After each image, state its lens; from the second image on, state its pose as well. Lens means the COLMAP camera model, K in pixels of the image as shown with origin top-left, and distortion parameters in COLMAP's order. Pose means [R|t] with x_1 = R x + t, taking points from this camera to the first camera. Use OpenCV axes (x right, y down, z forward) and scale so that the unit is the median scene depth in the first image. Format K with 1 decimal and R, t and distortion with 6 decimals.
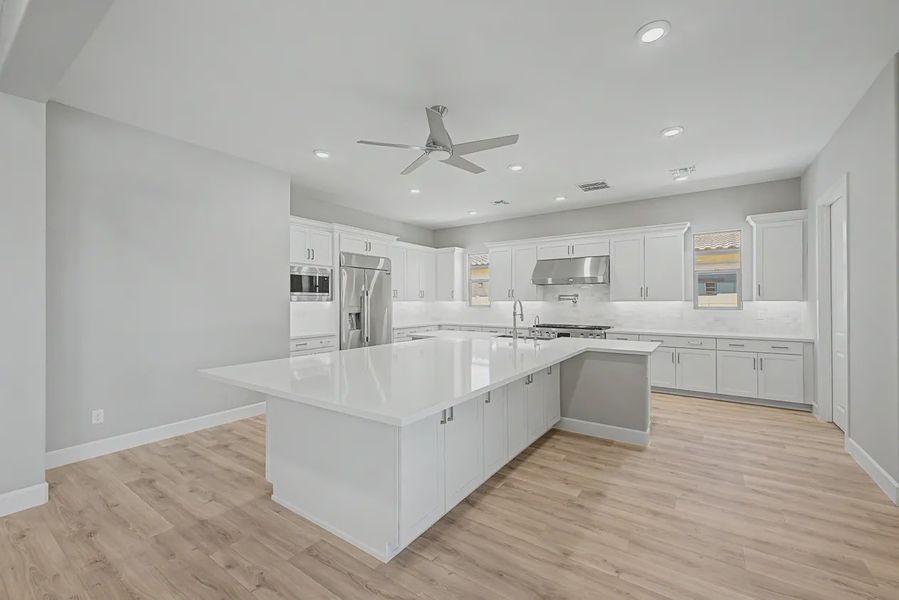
lens RADIAL K [[366.2, 0, 469.4], [0, 366.2, 302.2], [0, 0, 1]] dist [0.000209, -0.000030]
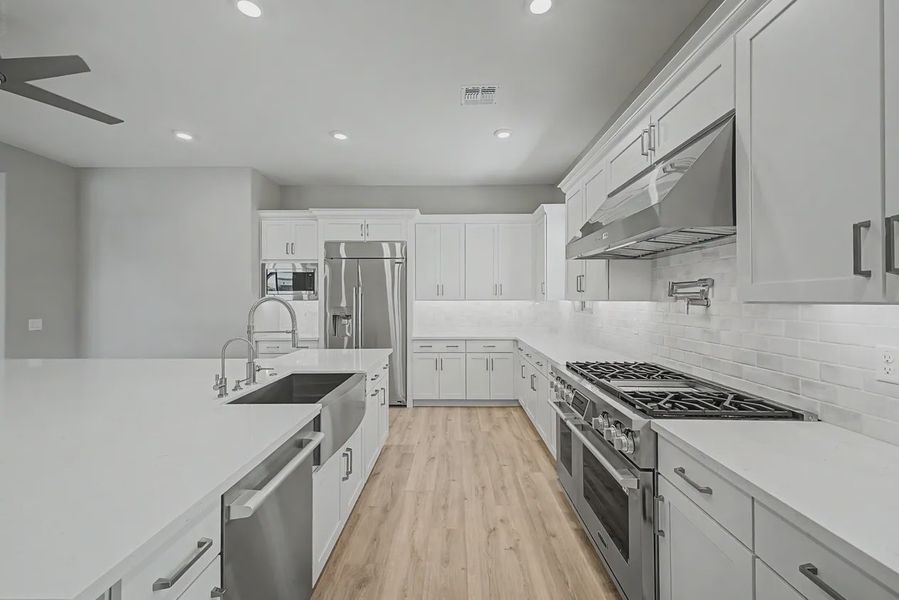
lens RADIAL K [[377.8, 0, 452.2], [0, 377.8, 295.0], [0, 0, 1]] dist [-0.001087, -0.000089]
pose [[0.540418, -0.010242, -0.841334, 0.509681], [-0.001558, 0.999912, -0.013173, -0.004046], [0.841395, 0.008430, 0.540355, 0.745281]]
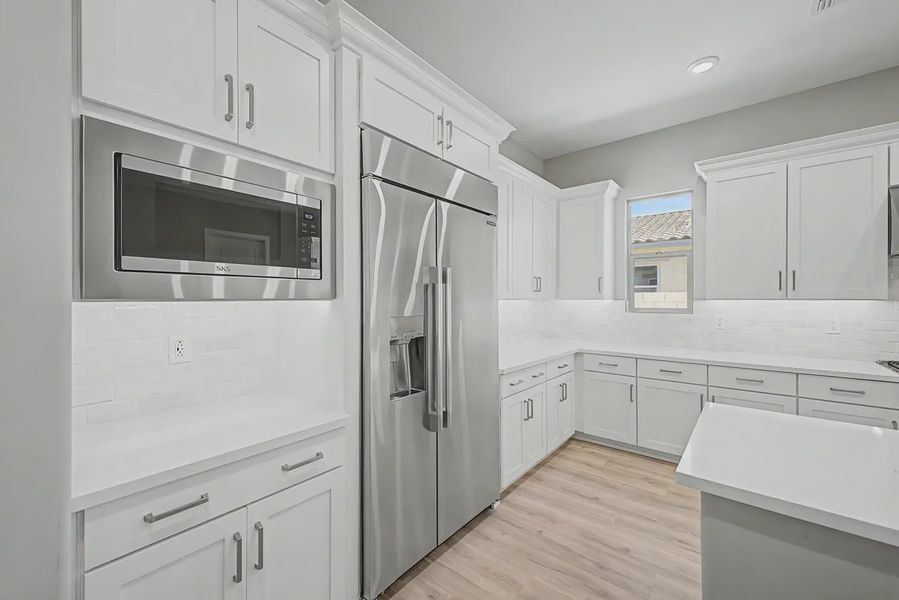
lens RADIAL K [[360.2, 0, 451.0], [0, 360.2, 296.6], [0, 0, 1]] dist [-0.000861, -0.000202]
pose [[0.994469, -0.002506, -0.105001, -0.244333], [0.001420, 0.999945, -0.010414, -0.002196], [0.105021, 0.010207, 0.994418, 0.700822]]
